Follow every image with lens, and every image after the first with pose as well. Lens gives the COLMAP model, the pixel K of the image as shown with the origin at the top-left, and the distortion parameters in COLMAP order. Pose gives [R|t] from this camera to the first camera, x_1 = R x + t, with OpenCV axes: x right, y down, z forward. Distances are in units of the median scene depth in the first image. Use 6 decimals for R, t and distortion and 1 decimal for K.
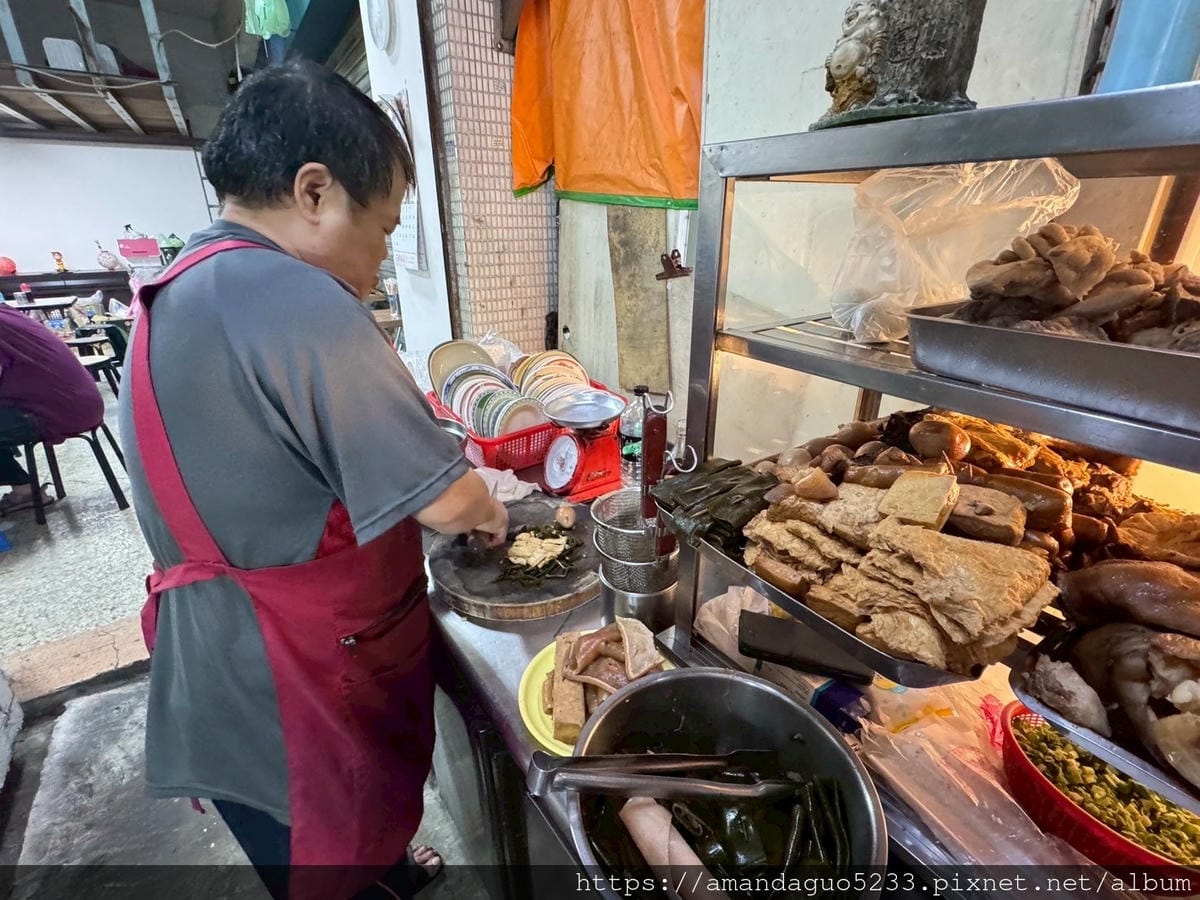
lens RADIAL K [[566.3, 0, 600.9], [0, 566.3, 453.5], [0, 0, 1]] dist [-0.014790, 0.002369]
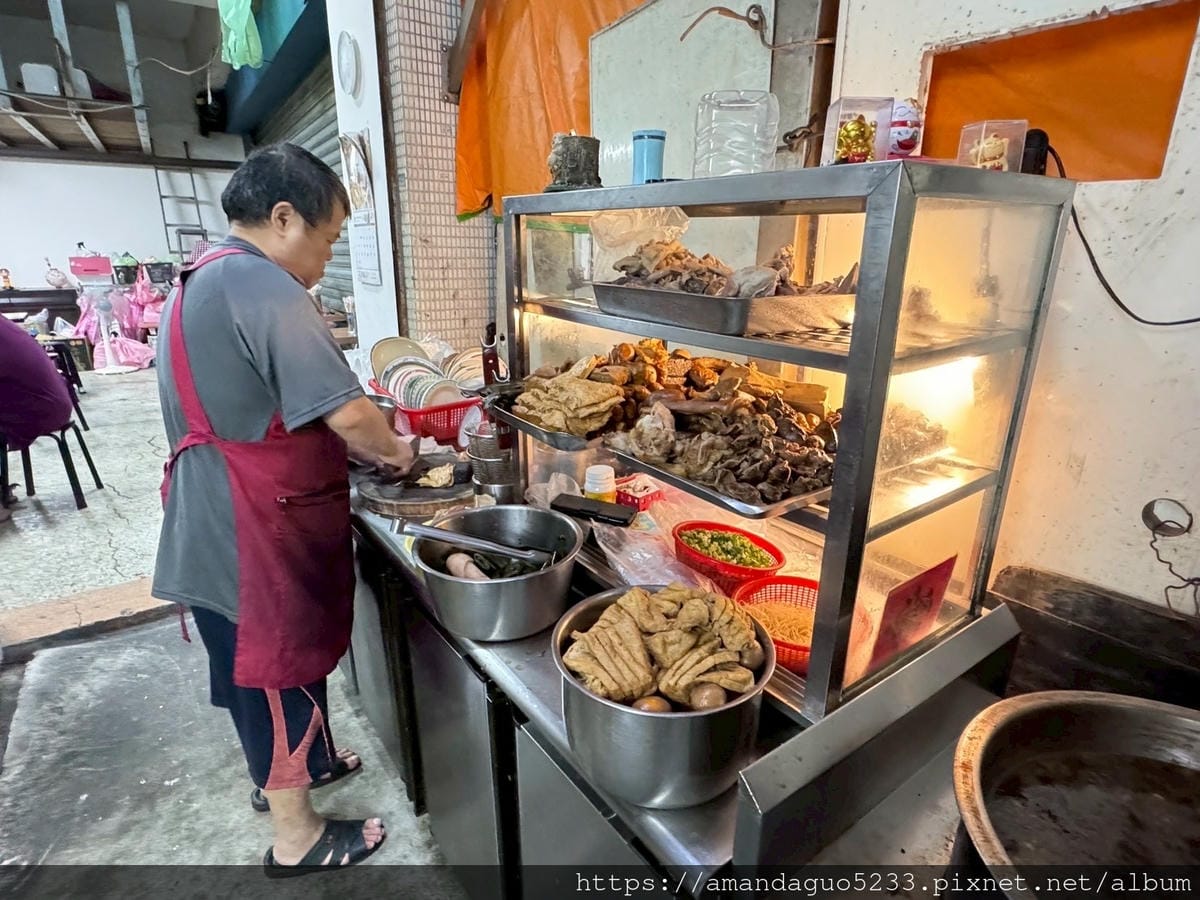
lens RADIAL K [[667.8, 0, 600.5], [0, 667.8, 449.2], [0, 0, 1]] dist [-0.018699, 0.001785]
pose [[0.999914, 0.012505, 0.003934, 0.136439], [-0.012072, 0.995343, -0.095634, 0.129587], [-0.005111, 0.095578, 0.995409, -0.296440]]
